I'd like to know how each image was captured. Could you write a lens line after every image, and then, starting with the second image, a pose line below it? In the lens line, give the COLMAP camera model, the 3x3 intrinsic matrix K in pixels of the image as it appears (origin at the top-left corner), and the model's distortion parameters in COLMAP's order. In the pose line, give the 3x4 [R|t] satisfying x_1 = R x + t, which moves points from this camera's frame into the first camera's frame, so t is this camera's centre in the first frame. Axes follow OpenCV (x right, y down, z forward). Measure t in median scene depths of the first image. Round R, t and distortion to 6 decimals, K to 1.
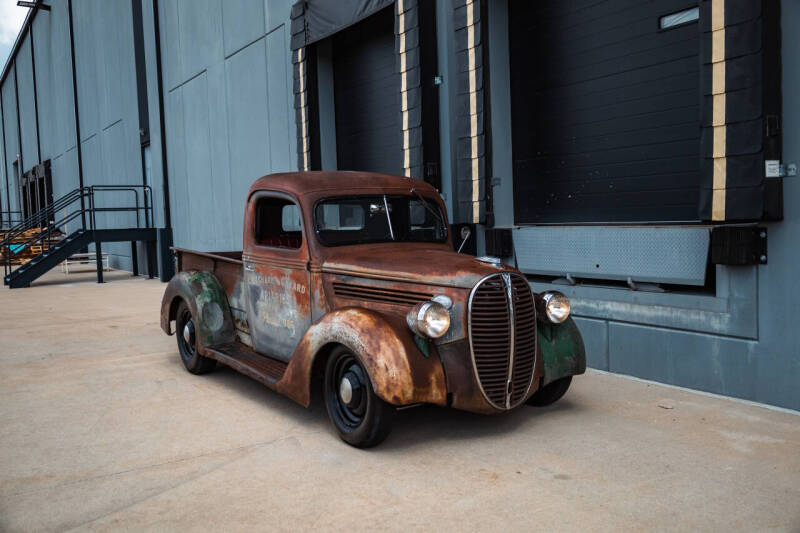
lens RADIAL K [[730.0, 0, 400.0], [0, 730.0, 266.5], [0, 0, 1]] dist [0.014457, 0.000087]
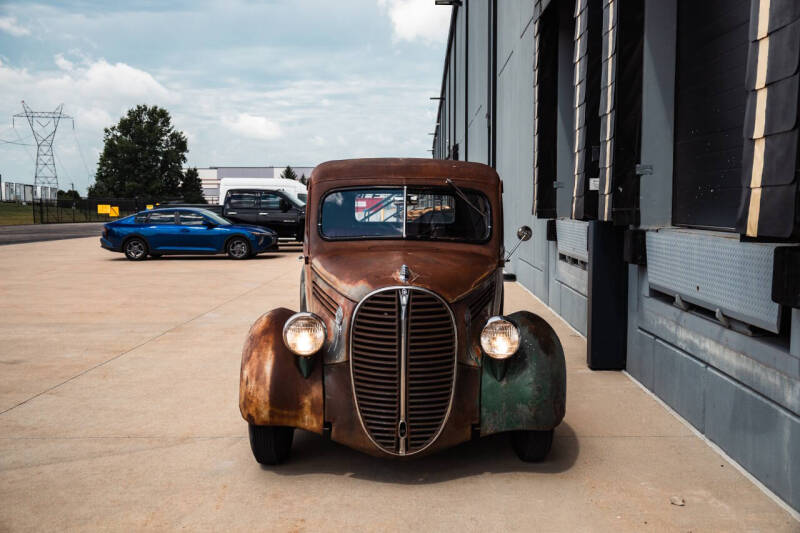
lens RADIAL K [[739.7, 0, 401.5], [0, 739.7, 256.5], [0, 0, 1]] dist [0.010080, 0.007915]
pose [[0.840498, 0.067456, -0.537599, 0.577218], [-0.061893, 0.997678, 0.028420, -0.048294], [0.538268, 0.009387, 0.842722, 0.309194]]
